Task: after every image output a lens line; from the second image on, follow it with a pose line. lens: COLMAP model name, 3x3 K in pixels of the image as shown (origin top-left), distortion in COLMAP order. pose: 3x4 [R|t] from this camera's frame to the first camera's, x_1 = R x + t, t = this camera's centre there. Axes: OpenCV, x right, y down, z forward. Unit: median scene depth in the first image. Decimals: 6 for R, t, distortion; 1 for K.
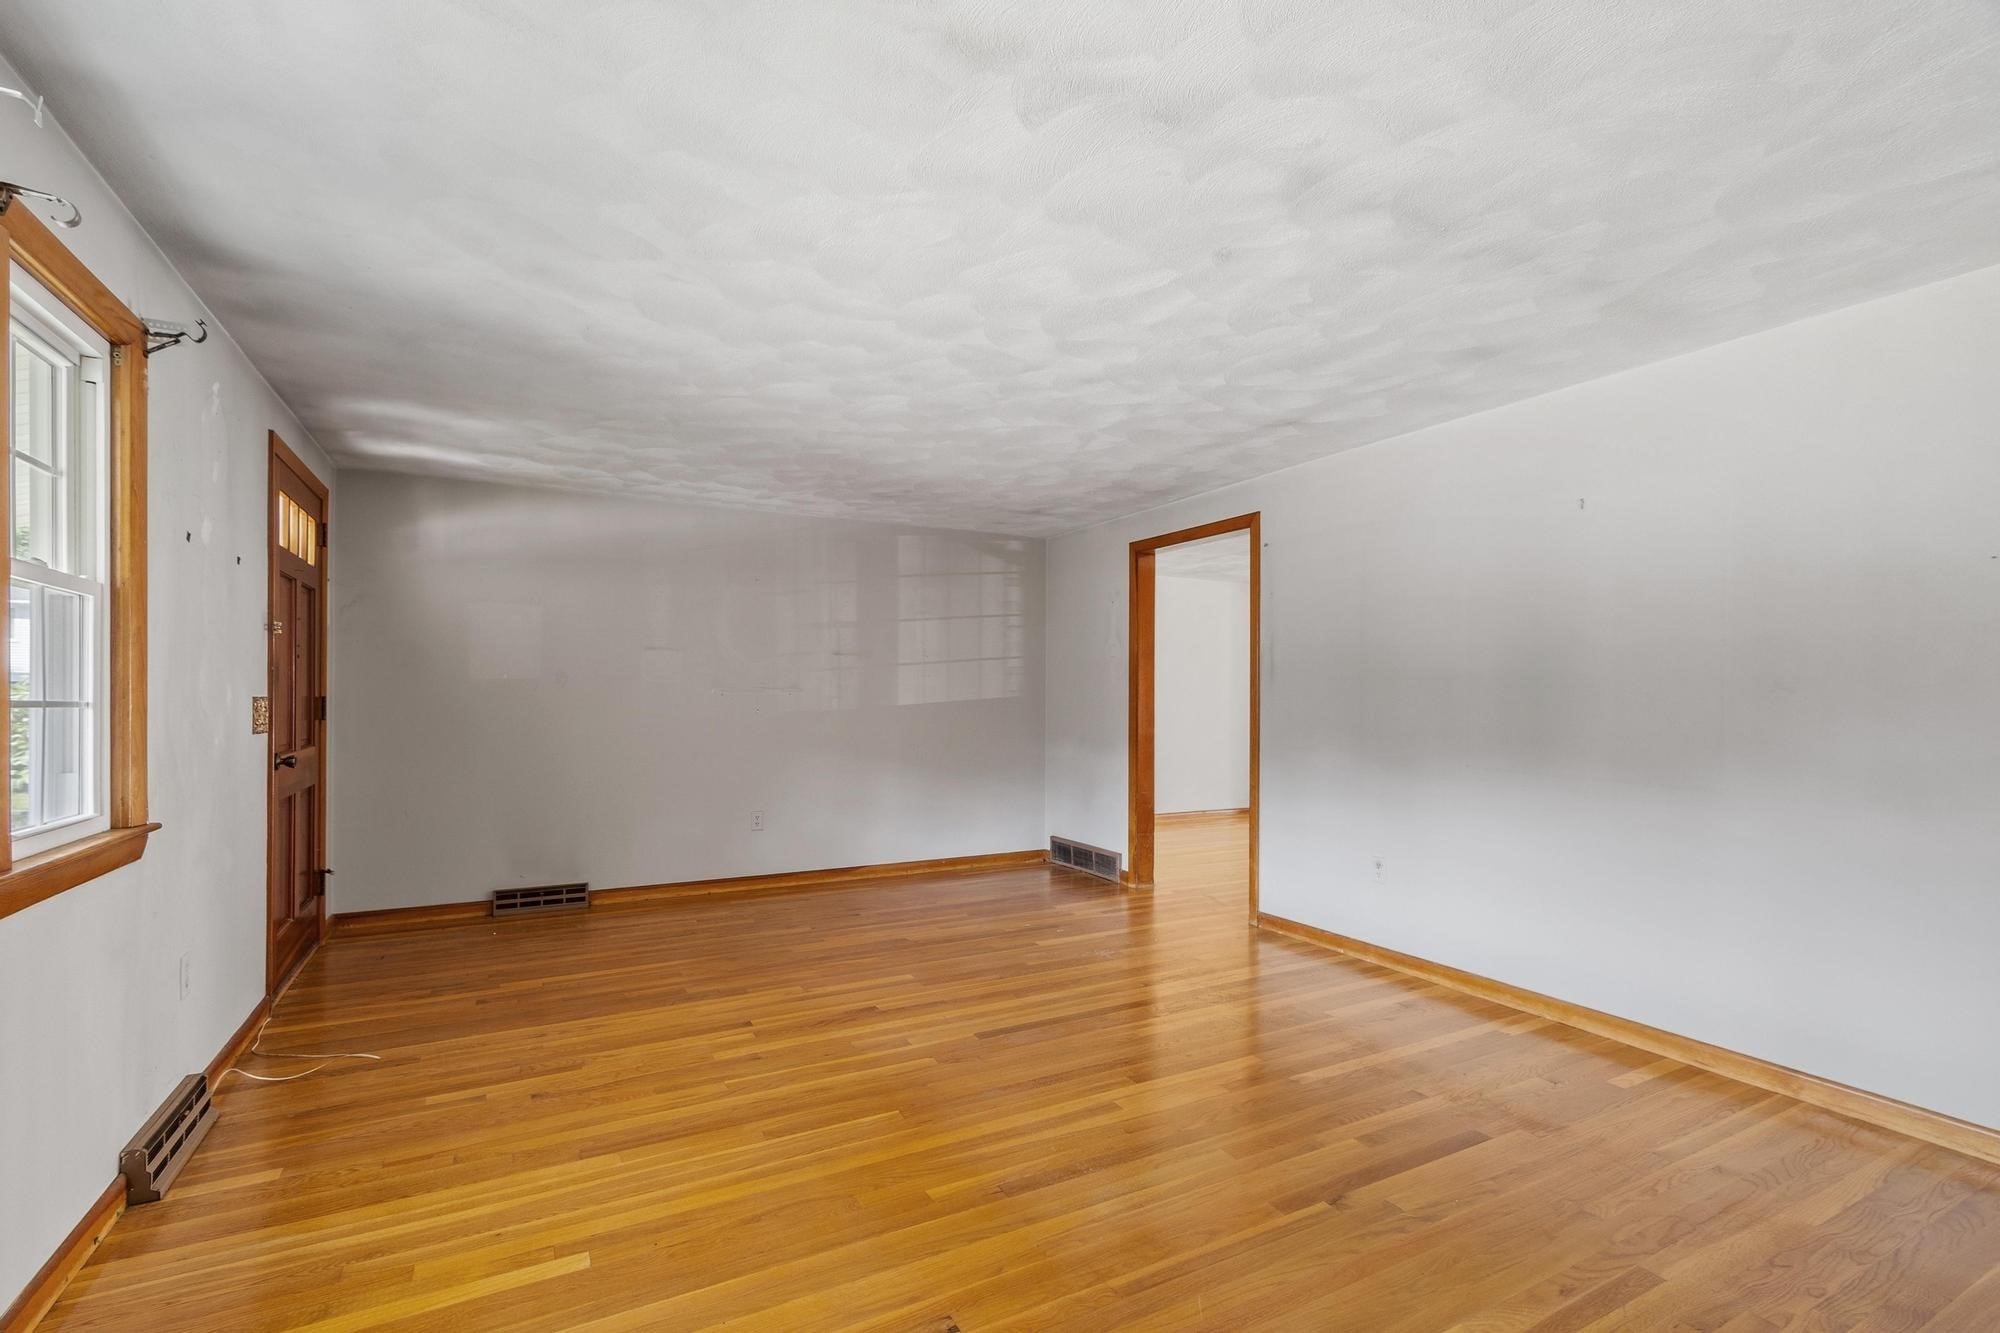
lens RADIAL K [[856.2, 0, 997.1], [0, 856.2, 685.1], [0, 0, 1]] dist [0.001575, 0.000595]
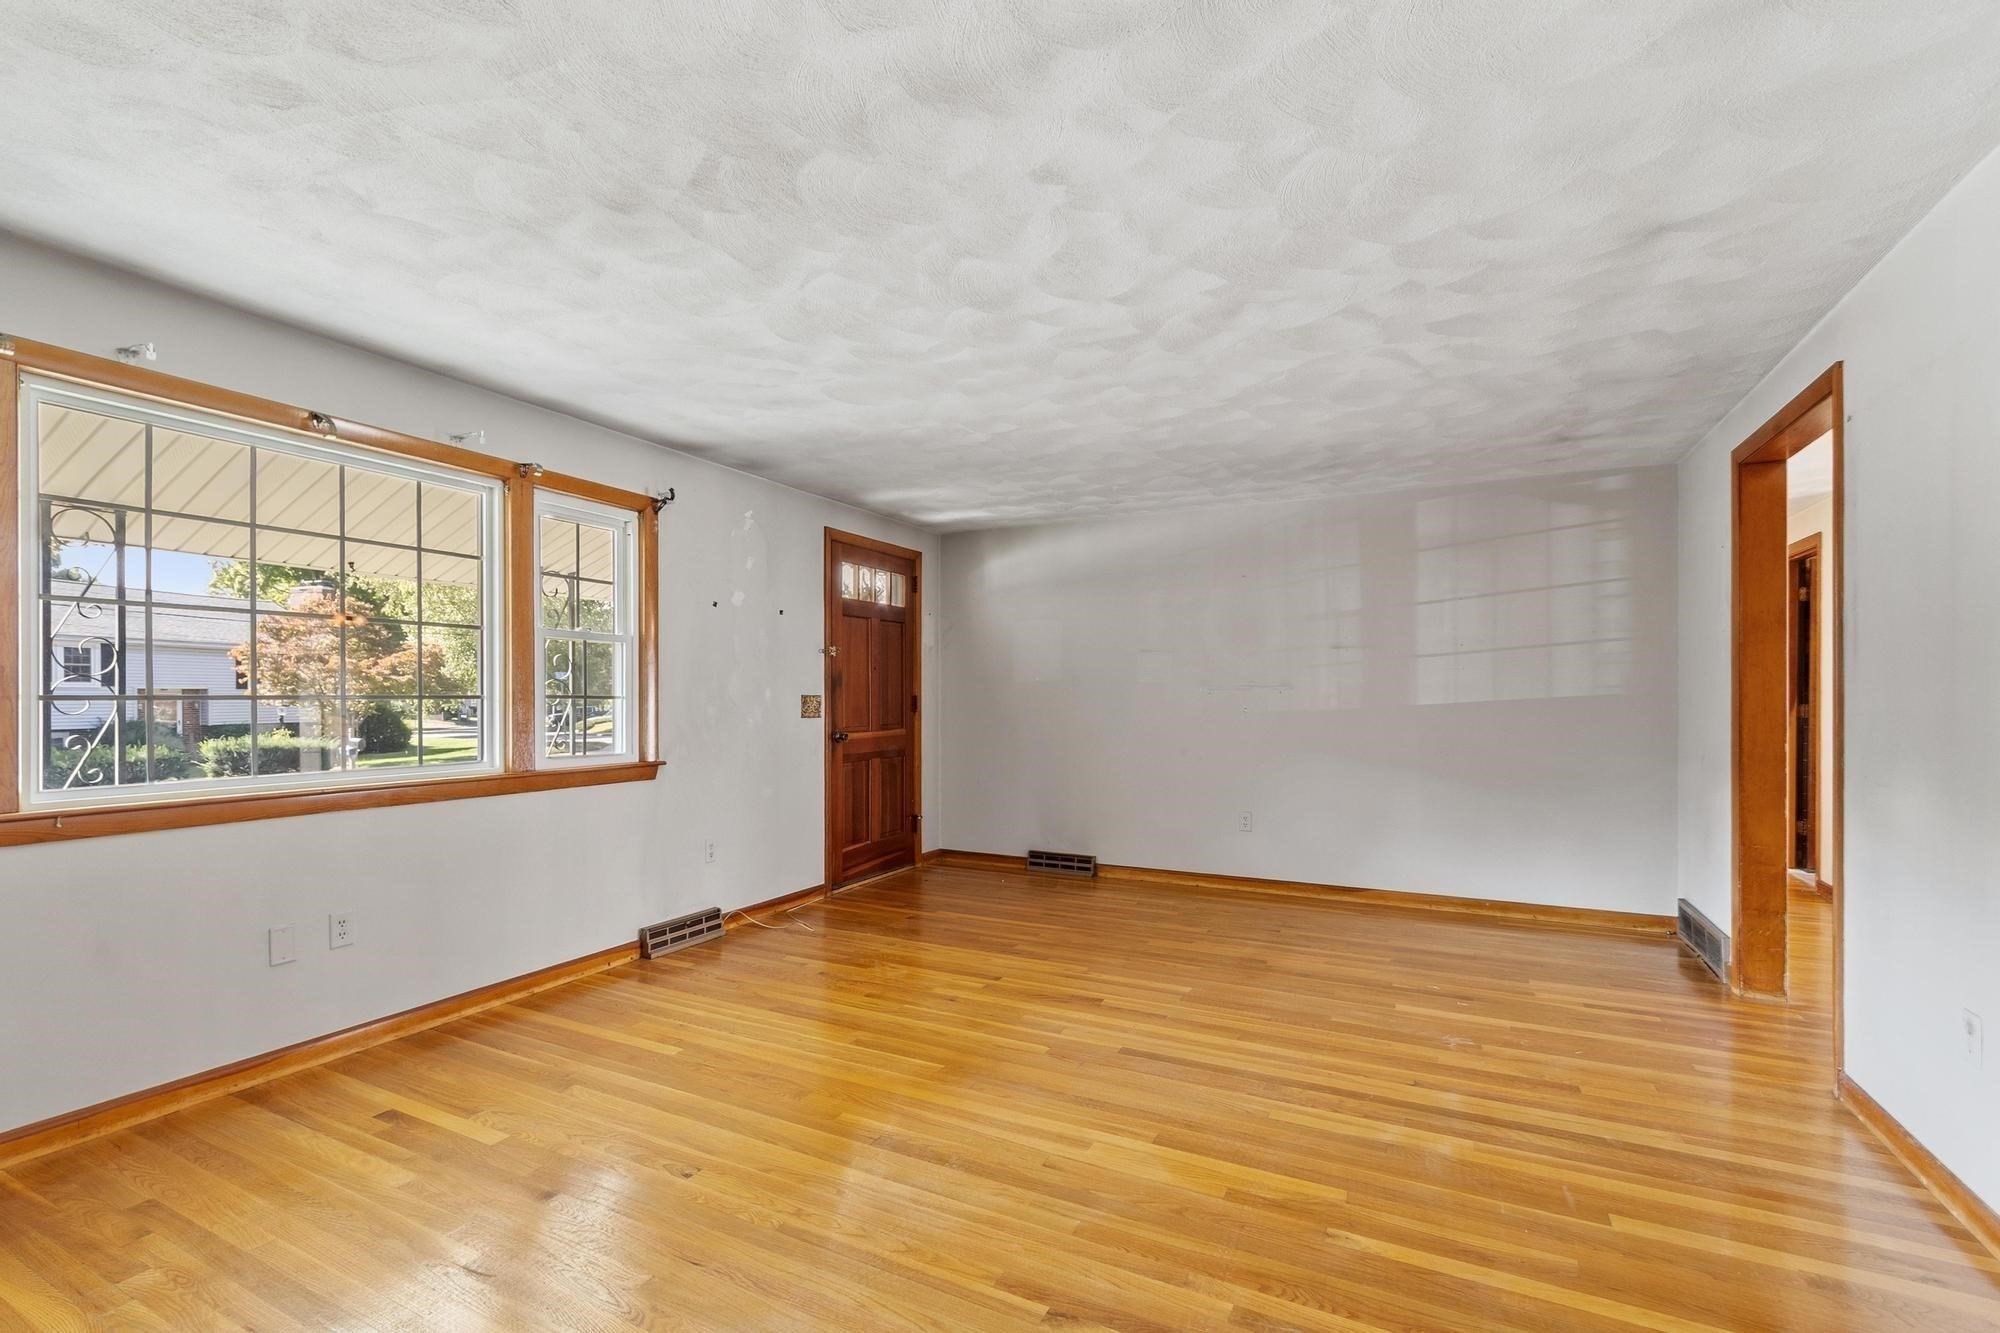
lens RADIAL K [[878.4, 0, 974.4], [0, 878.4, 688.5], [0, 0, 1]] dist [0.000371, 0.000353]
pose [[0.579777, -0.010063, -0.814713, 0.514616], [0.011534, 0.999925, -0.004143, 0.009272], [0.814694, -0.006995, 0.579849, 0.232798]]
